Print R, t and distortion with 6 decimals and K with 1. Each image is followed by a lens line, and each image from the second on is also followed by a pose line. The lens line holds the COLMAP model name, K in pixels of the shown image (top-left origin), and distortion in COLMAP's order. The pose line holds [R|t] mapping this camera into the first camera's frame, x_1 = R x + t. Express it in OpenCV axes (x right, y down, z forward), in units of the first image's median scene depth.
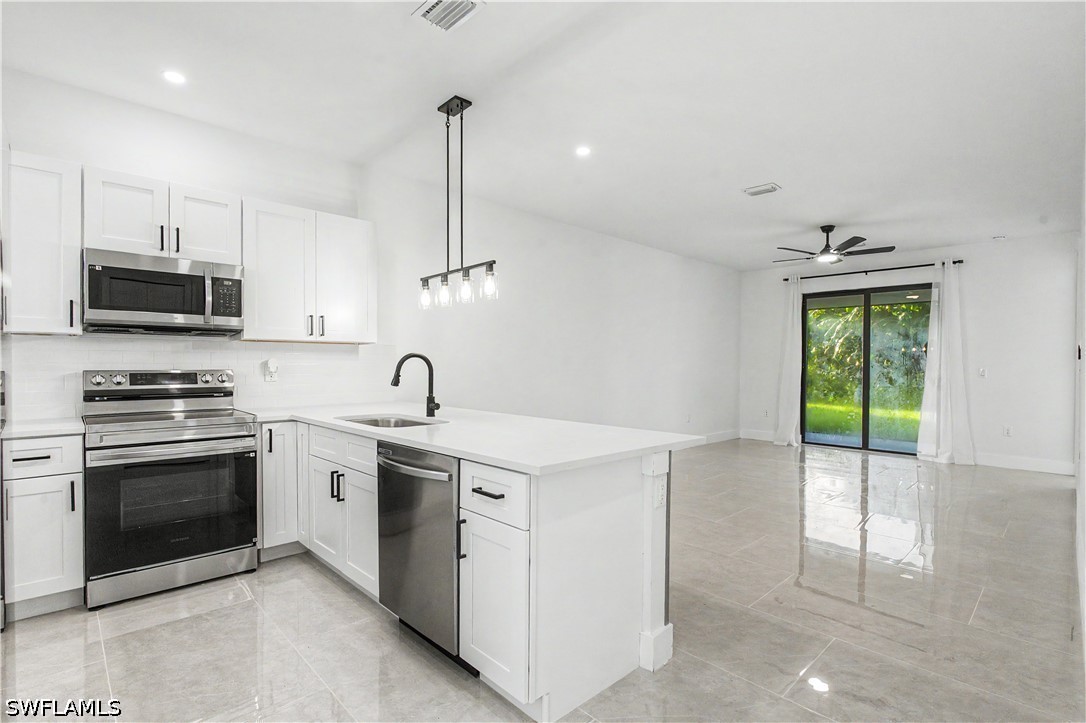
lens RADIAL K [[522.4, 0, 539.3], [0, 522.4, 368.0], [0, 0, 1]] dist [0.000683, -0.000150]
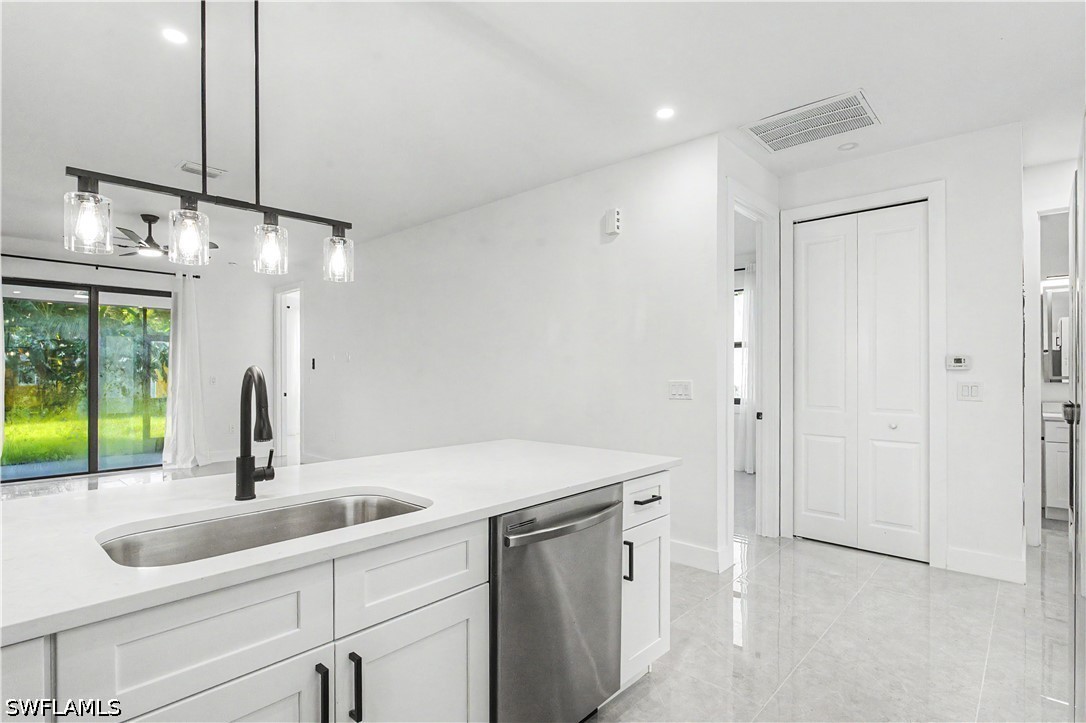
lens RADIAL K [[535.8, 0, 543.0], [0, 535.8, 361.5], [0, 0, 1]] dist [-0.001771, -0.000127]
pose [[-0.057990, 0.008831, 0.998278, -0.732728], [0.010714, 0.999909, -0.008223, -0.026712], [-0.998260, 0.010218, -0.058079, 0.776624]]
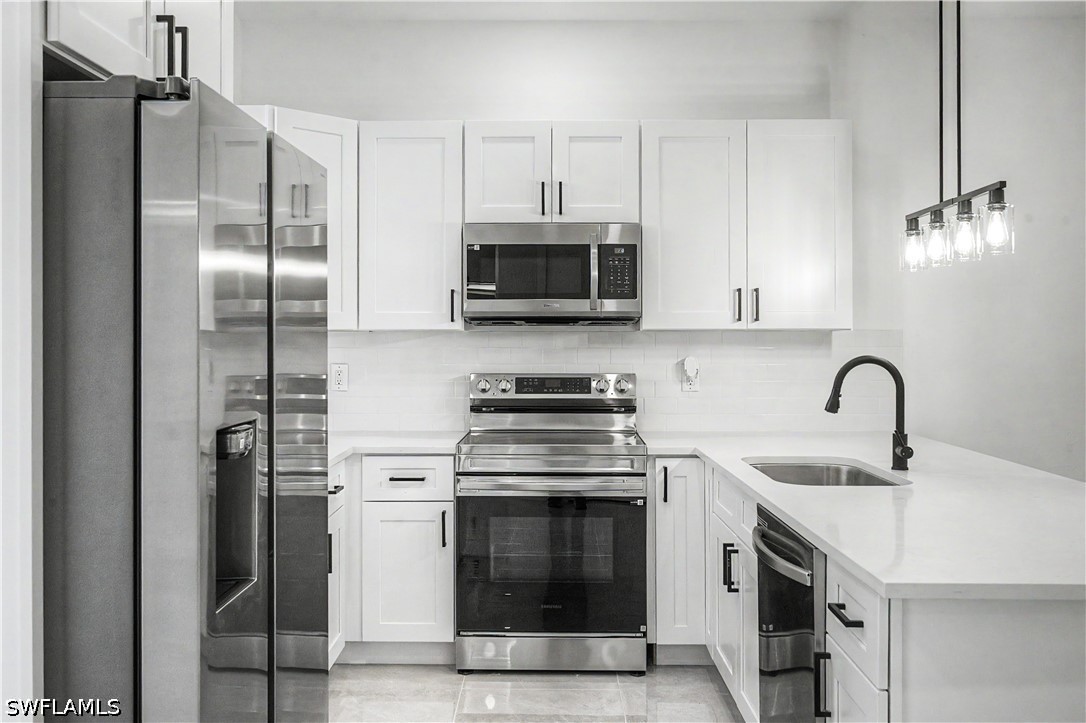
lens RADIAL K [[1027.7, 0, 540.8], [0, 1027.7, 334.3], [0, 0, 1]] dist [0.001233, 0.002509]
pose [[0.720151, -0.001007, -0.693817, 0.283498], [-0.003757, 0.999979, -0.005351, -0.045043], [0.693807, 0.006461, 0.720132, -0.055710]]
